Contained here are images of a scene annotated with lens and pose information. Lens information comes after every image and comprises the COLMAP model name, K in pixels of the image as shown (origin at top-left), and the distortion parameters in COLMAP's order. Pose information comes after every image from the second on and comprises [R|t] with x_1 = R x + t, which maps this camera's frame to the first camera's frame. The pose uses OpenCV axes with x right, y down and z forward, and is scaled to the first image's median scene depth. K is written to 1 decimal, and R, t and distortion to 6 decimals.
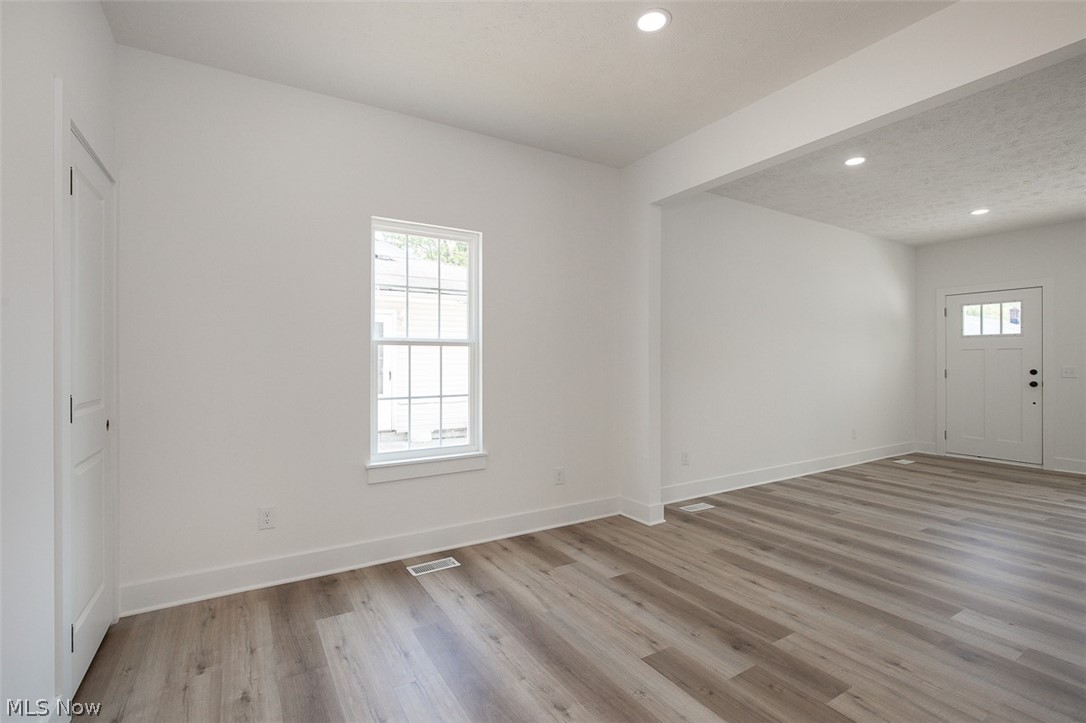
lens RADIAL K [[501.4, 0, 542.2], [0, 501.4, 366.3], [0, 0, 1]] dist [-0.011590, 0.004048]
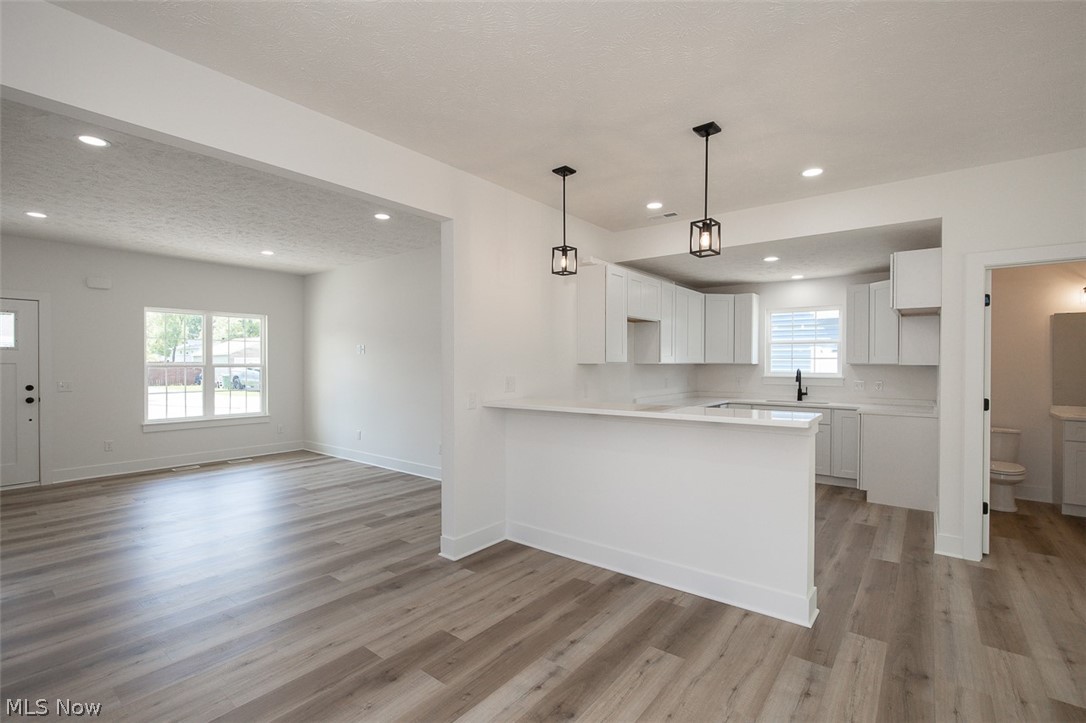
lens RADIAL K [[501.4, 0, 539.9], [0, 501.4, 365.1], [0, 0, 1]] dist [-0.011590, 0.004048]
pose [[-0.345591, -0.007136, 0.938358, -0.433033], [0.009028, 0.999900, 0.010929, -0.057033], [-0.938342, 0.012248, -0.345492, 0.687732]]
